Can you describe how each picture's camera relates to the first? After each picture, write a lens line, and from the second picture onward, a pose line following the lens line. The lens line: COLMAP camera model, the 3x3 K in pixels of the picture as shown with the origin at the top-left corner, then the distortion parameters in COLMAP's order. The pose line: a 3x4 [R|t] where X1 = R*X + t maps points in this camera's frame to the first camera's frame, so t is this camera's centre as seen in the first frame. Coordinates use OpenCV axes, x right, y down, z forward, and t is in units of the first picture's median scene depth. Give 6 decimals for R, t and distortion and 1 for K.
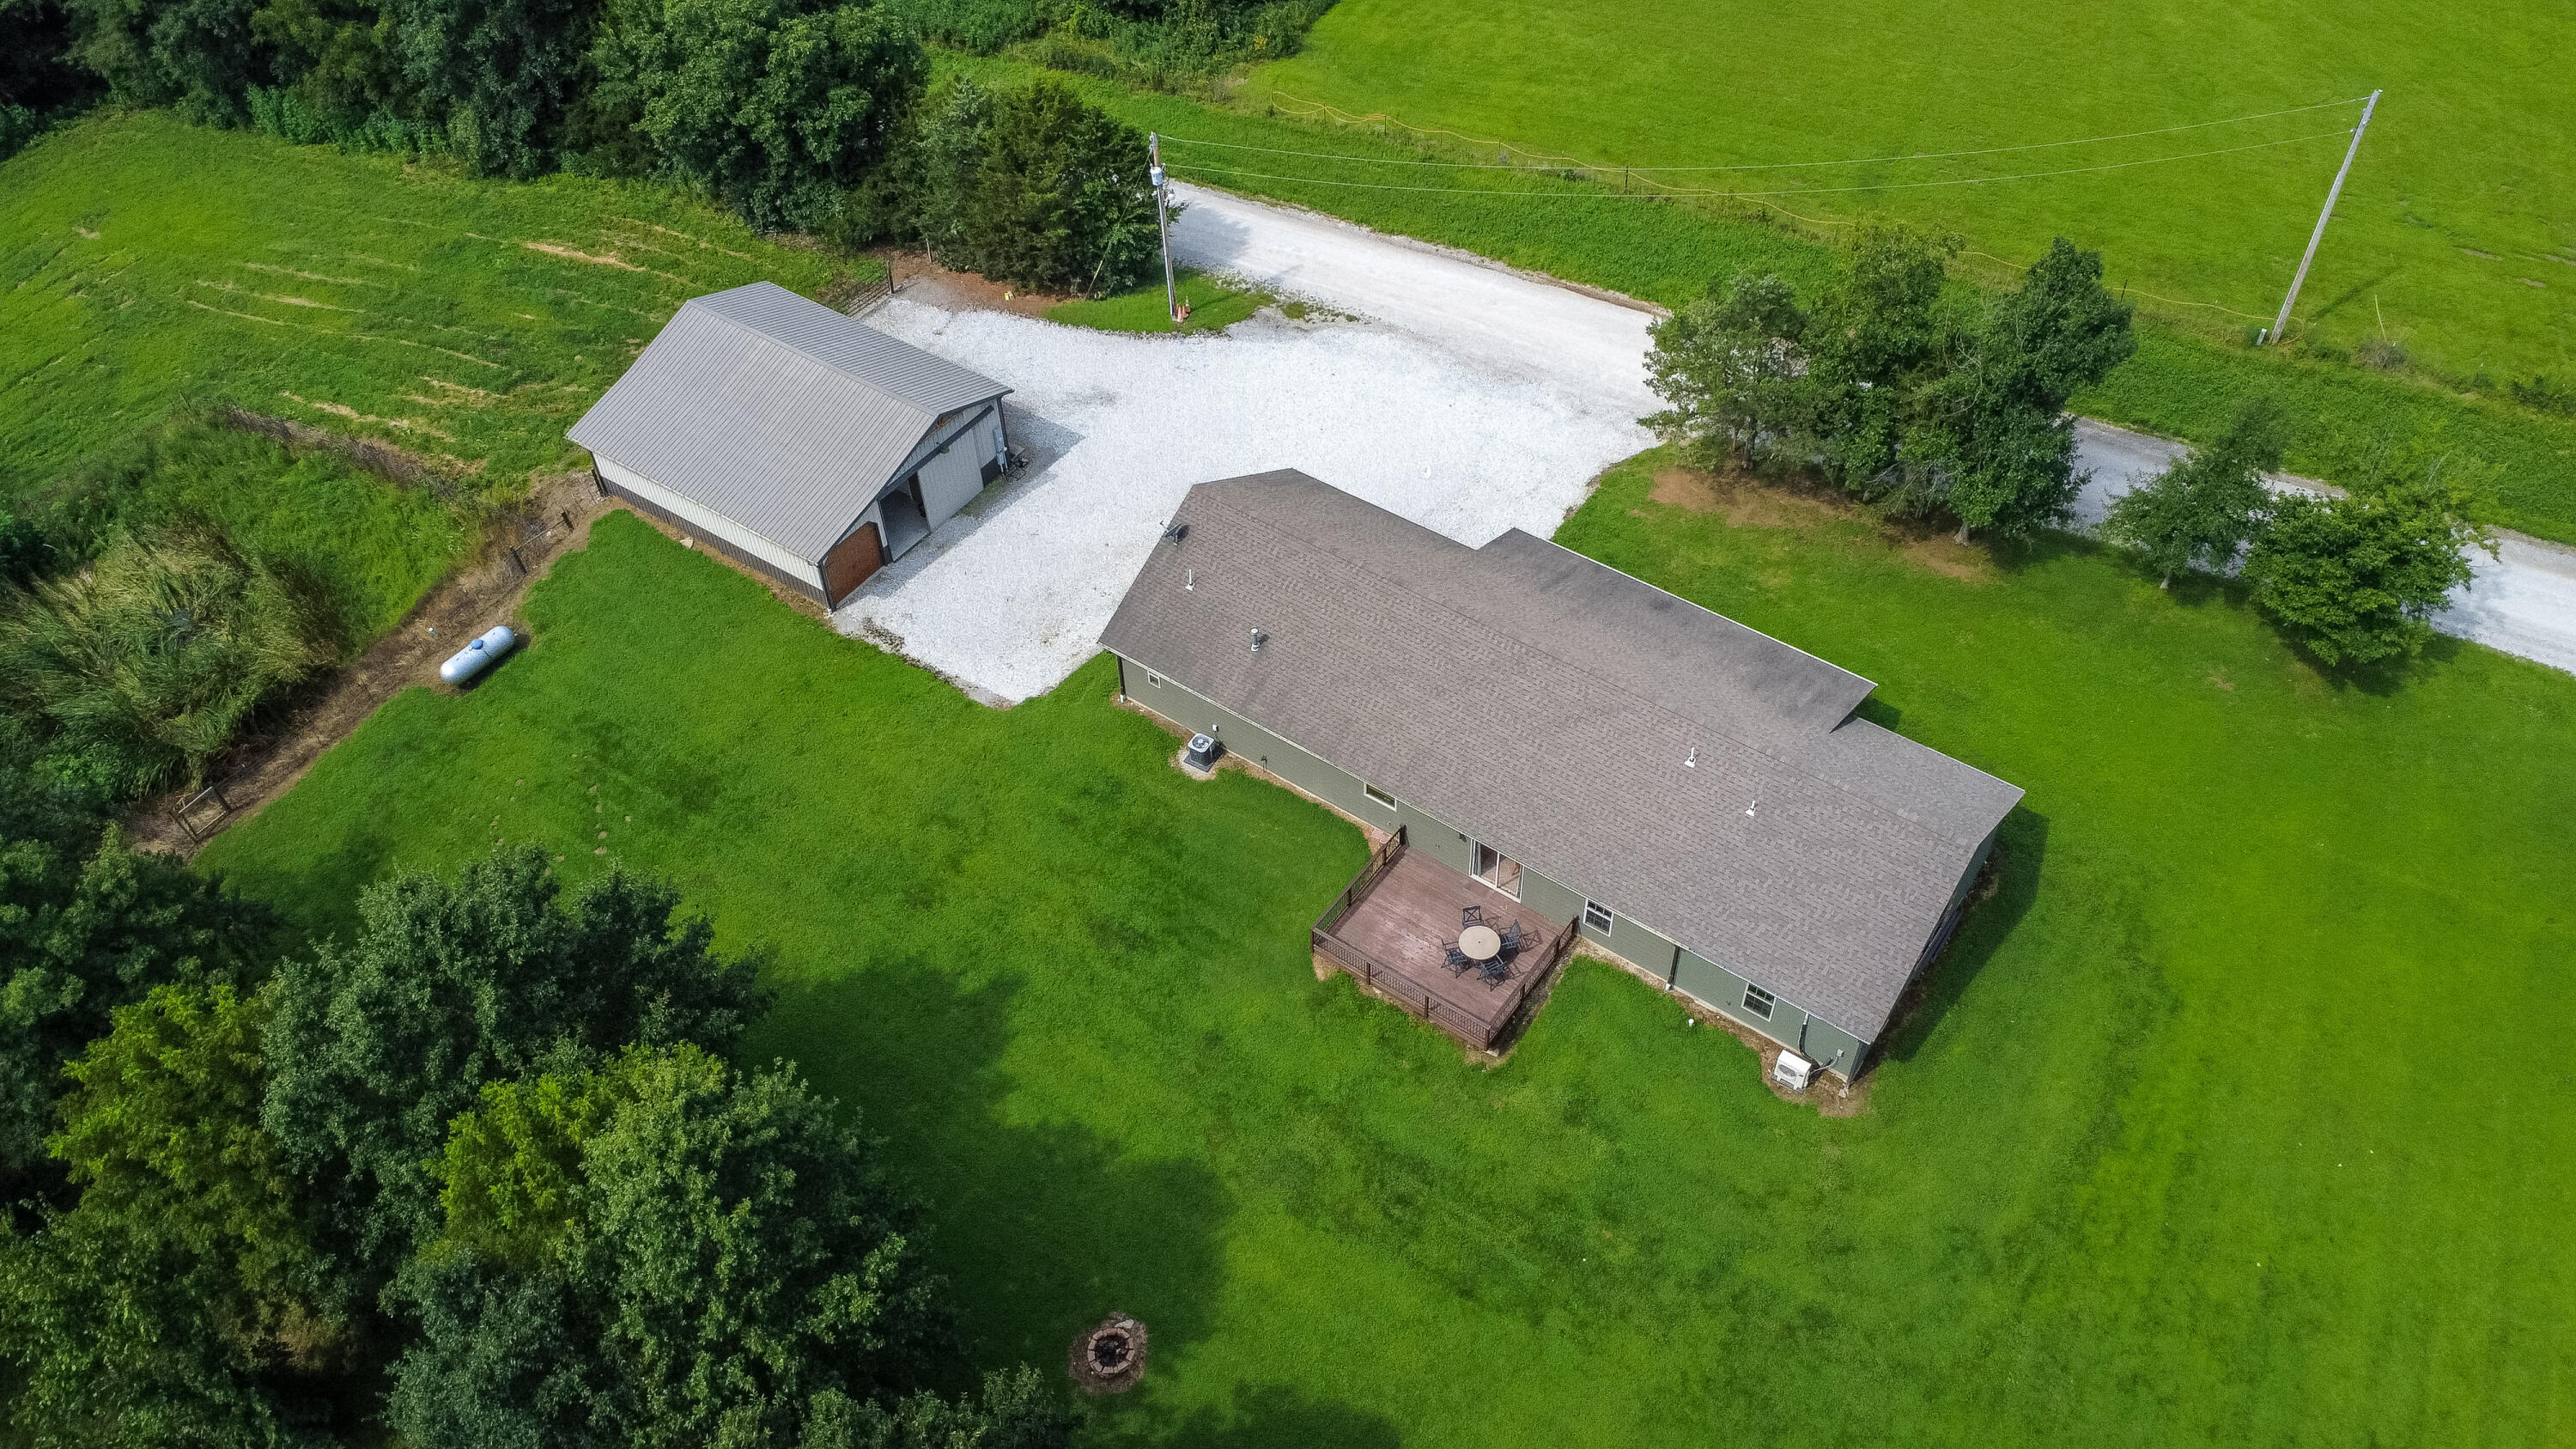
lens RADIAL K [[1933.0, 0, 1290.9], [0, 1933.0, 716.1], [0, 0, 1]] dist [0.010816, -0.000428]
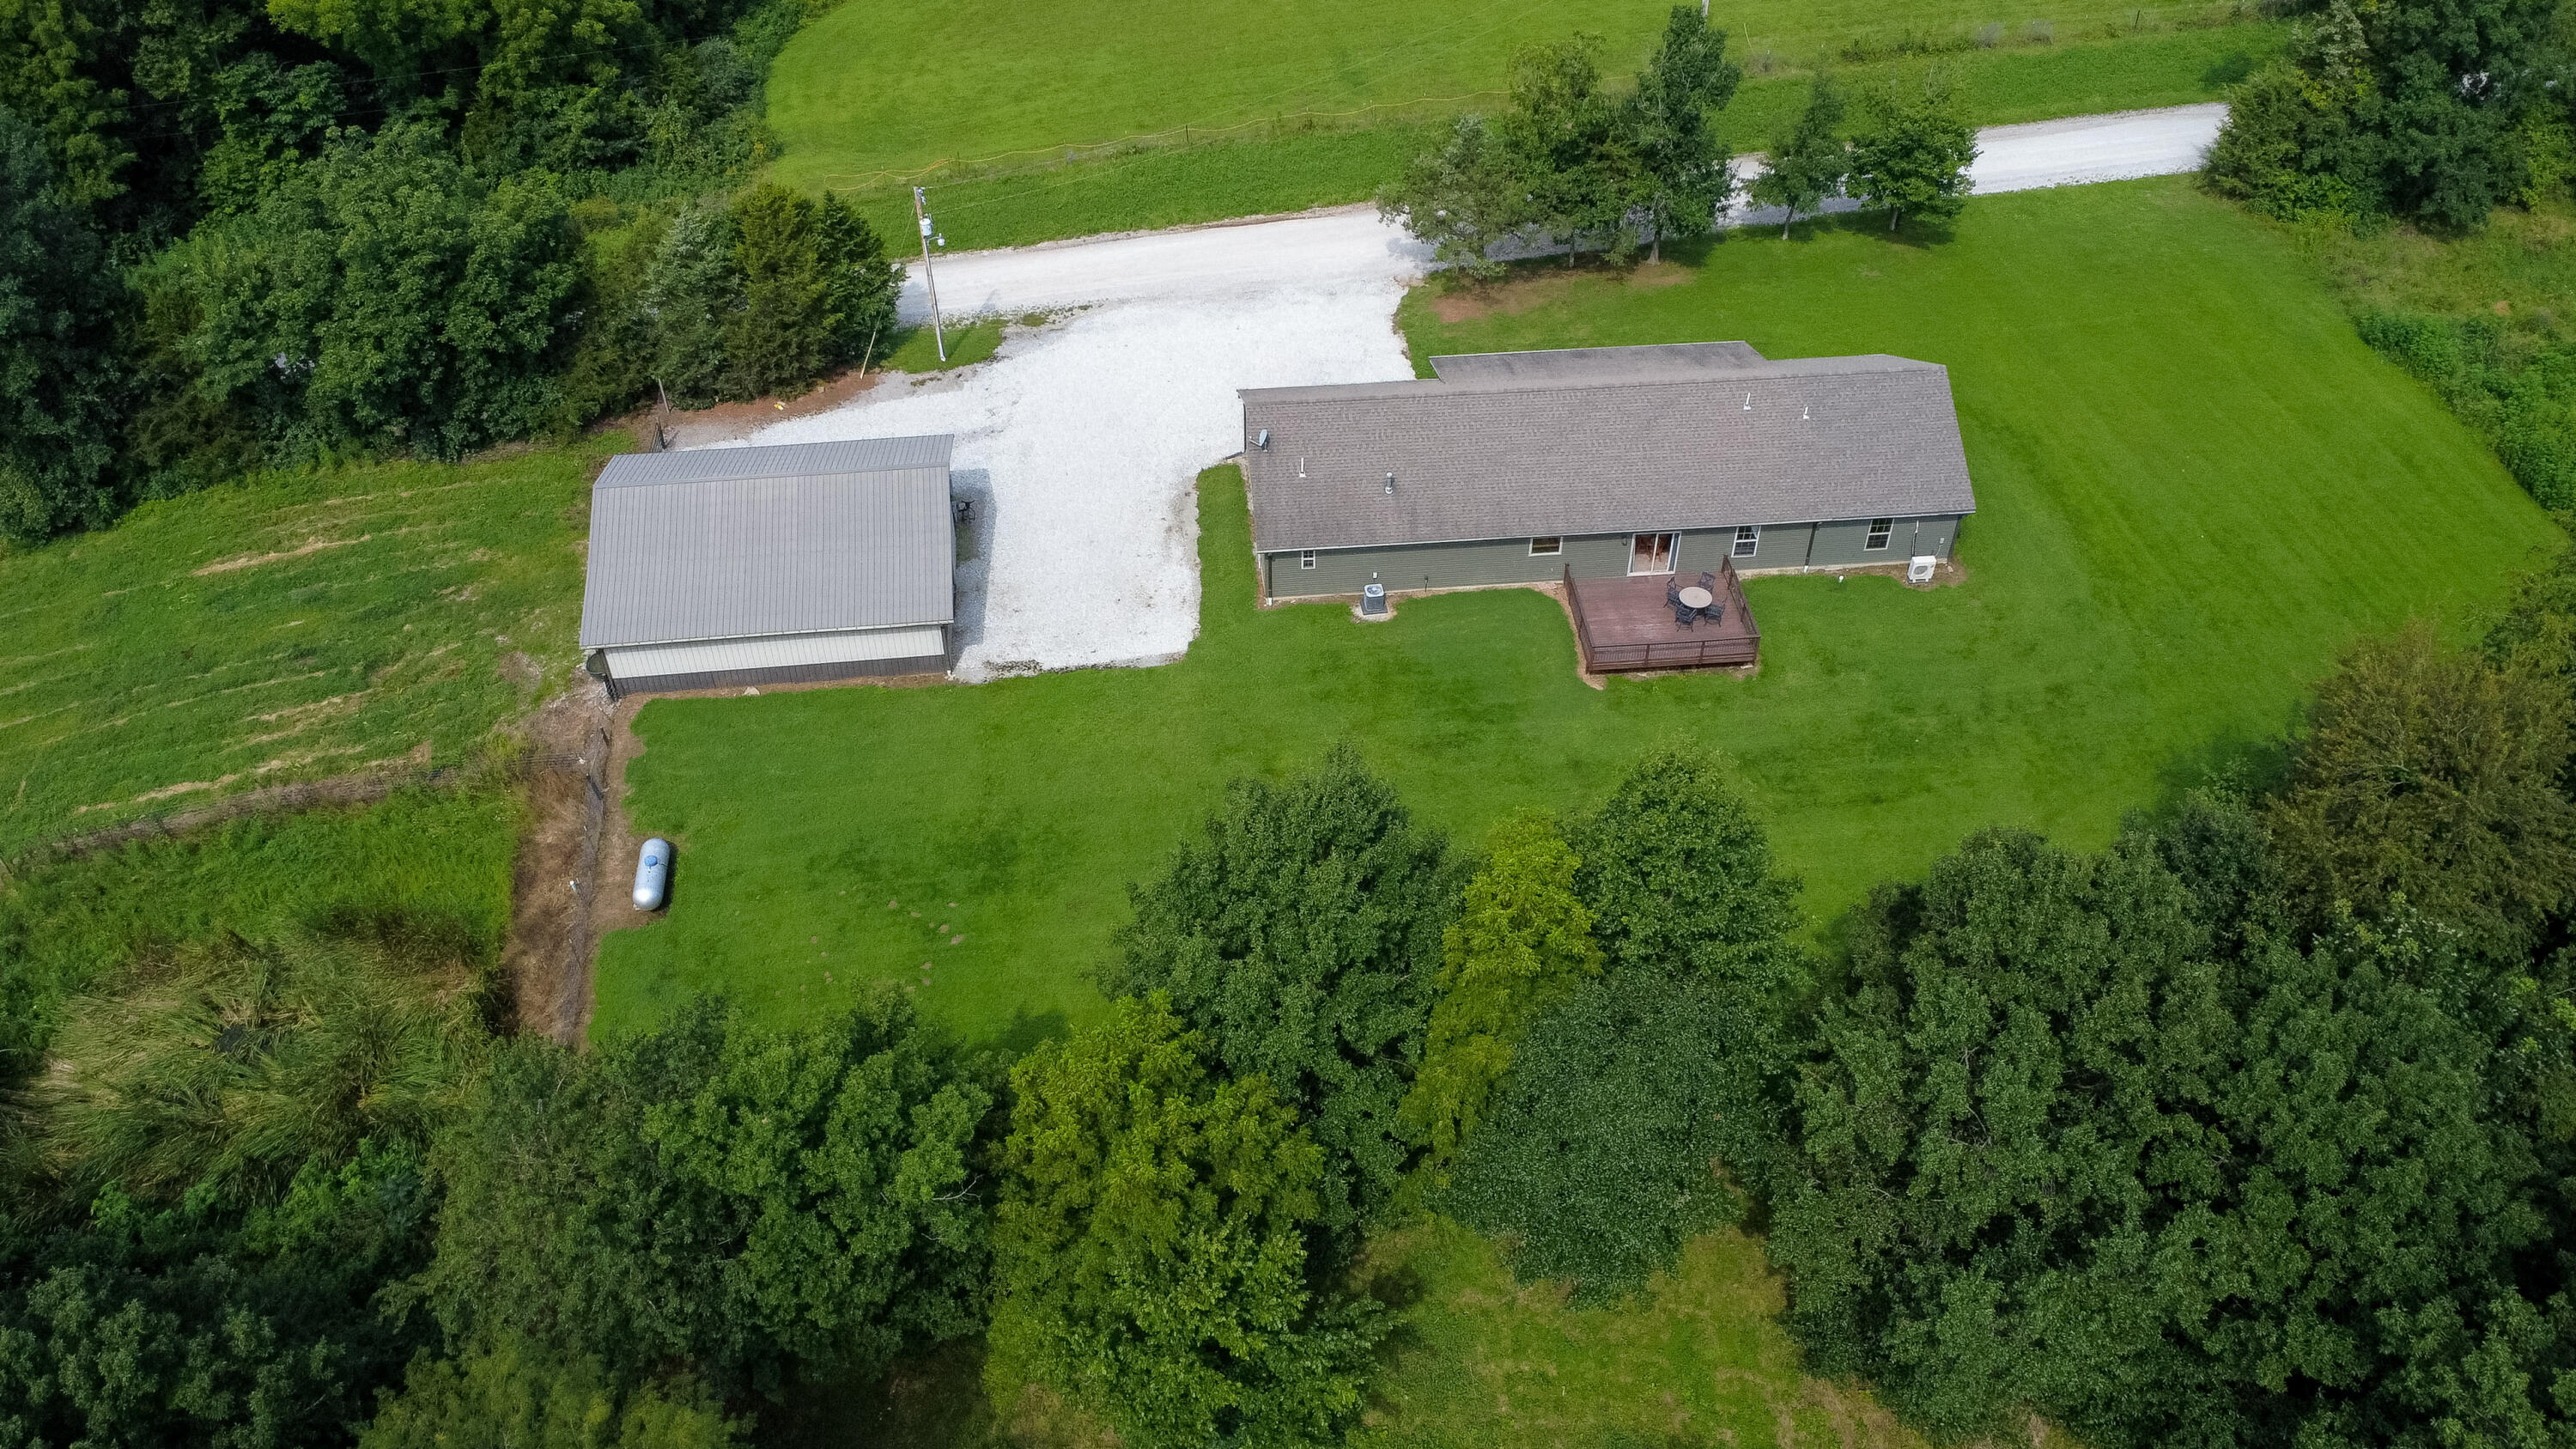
lens RADIAL K [[1994.6, 0, 1288.0], [0, 1994.6, 724.5], [0, 0, 1]] dist [0.007547, -0.000047]
pose [[0.751901, -0.427998, 0.501460, -0.604528], [0.466484, 0.882875, 0.054079, -0.003400], [-0.465872, 0.193261, 0.863489, 0.010201]]
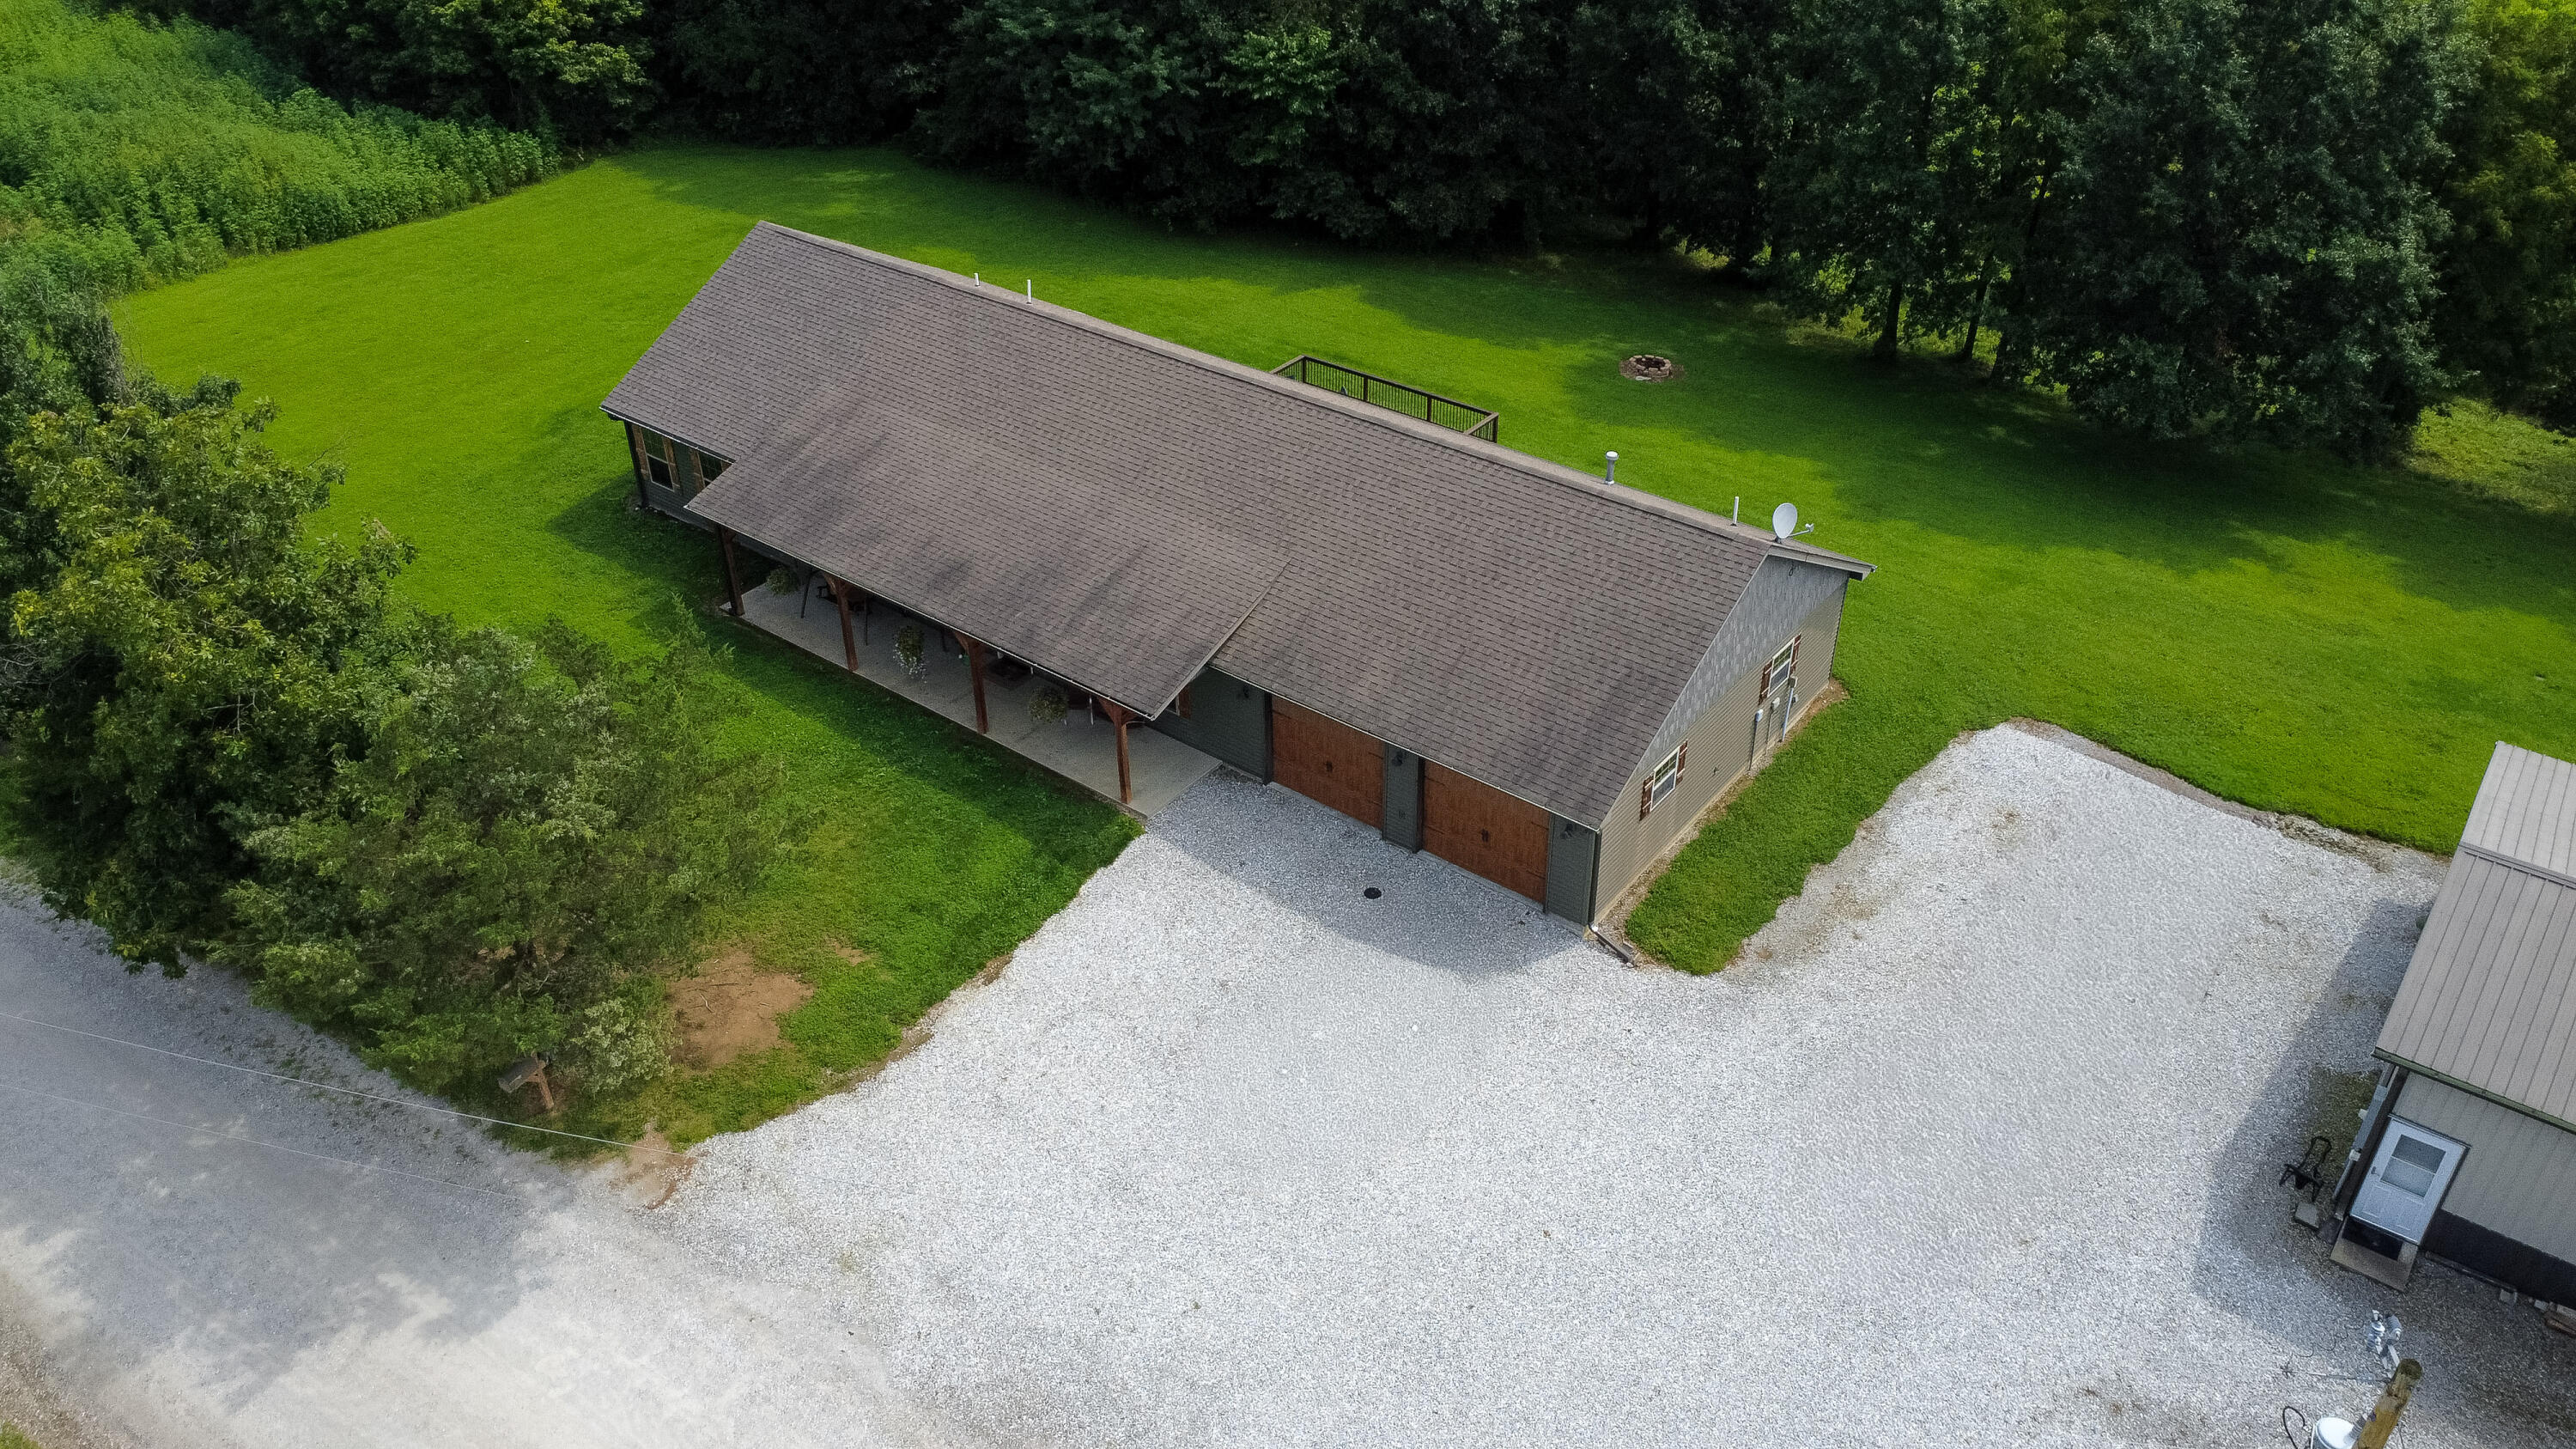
lens RADIAL K [[1933.0, 0, 1290.9], [0, 1933.0, 716.1], [0, 0, 1]] dist [0.010816, -0.000428]
pose [[-0.998735, 0.012707, 0.048651, 0.047237], [0.050048, 0.157852, 0.986194, -0.550766], [0.004852, 0.987381, -0.158288, 0.973417]]
